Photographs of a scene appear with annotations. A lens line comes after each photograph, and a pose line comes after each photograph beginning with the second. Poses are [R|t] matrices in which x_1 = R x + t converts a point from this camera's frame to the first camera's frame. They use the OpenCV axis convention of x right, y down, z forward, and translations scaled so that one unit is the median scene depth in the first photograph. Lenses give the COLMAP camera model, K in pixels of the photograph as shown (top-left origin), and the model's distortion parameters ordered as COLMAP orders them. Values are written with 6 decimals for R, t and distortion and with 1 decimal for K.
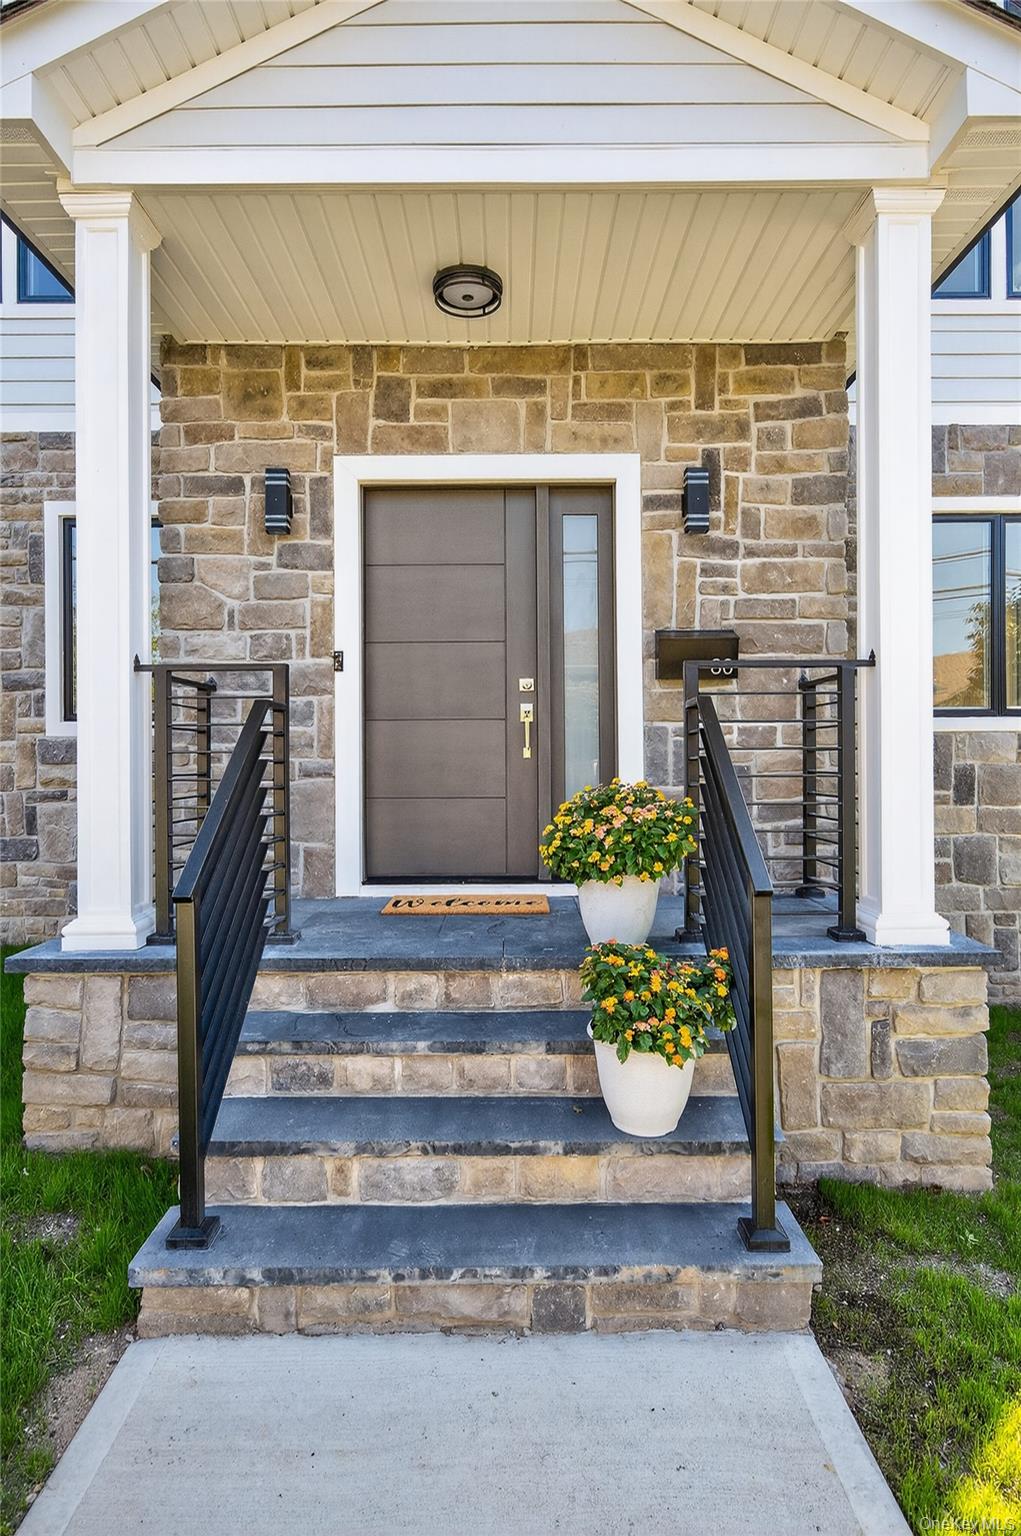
lens RADIAL K [[870.2, 0, 508.8], [0, 870.2, 753.3], [0, 0, 1]] dist [-0.006014, 0.000216]
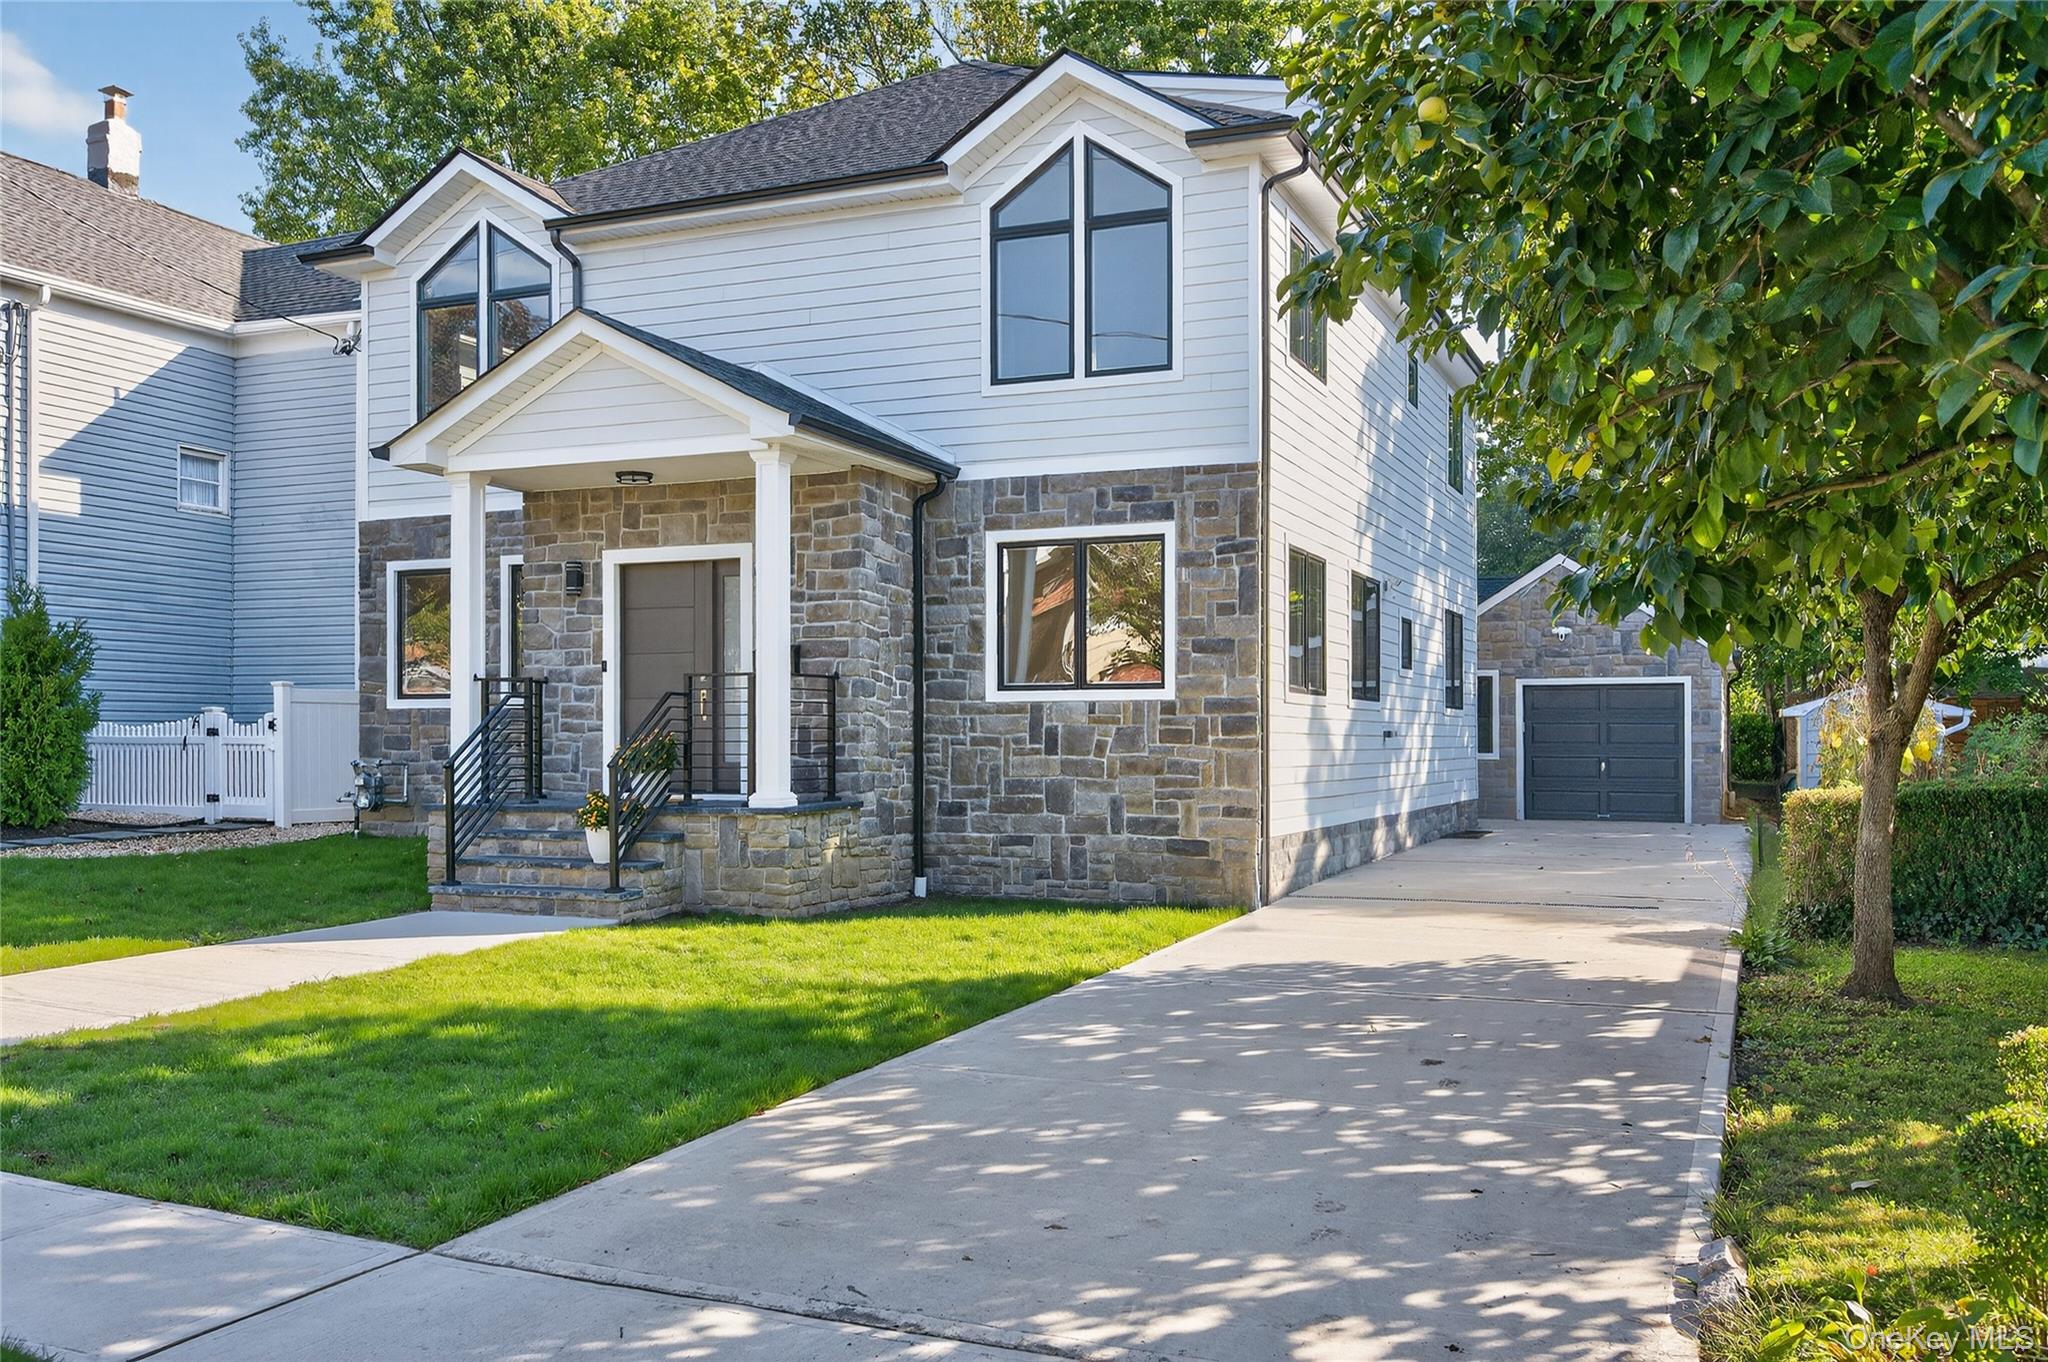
lens RADIAL K [[1776.8, 0, 1023.7], [0, 1776.8, 696.1], [0, 0, 1]] dist [-0.001985, 0.000105]
pose [[0.924725, -0.006266, -0.380585, 1.965611], [0.001443, 0.999915, -0.012956, 0.003657], [0.380634, 0.011431, 0.924655, -2.017223]]
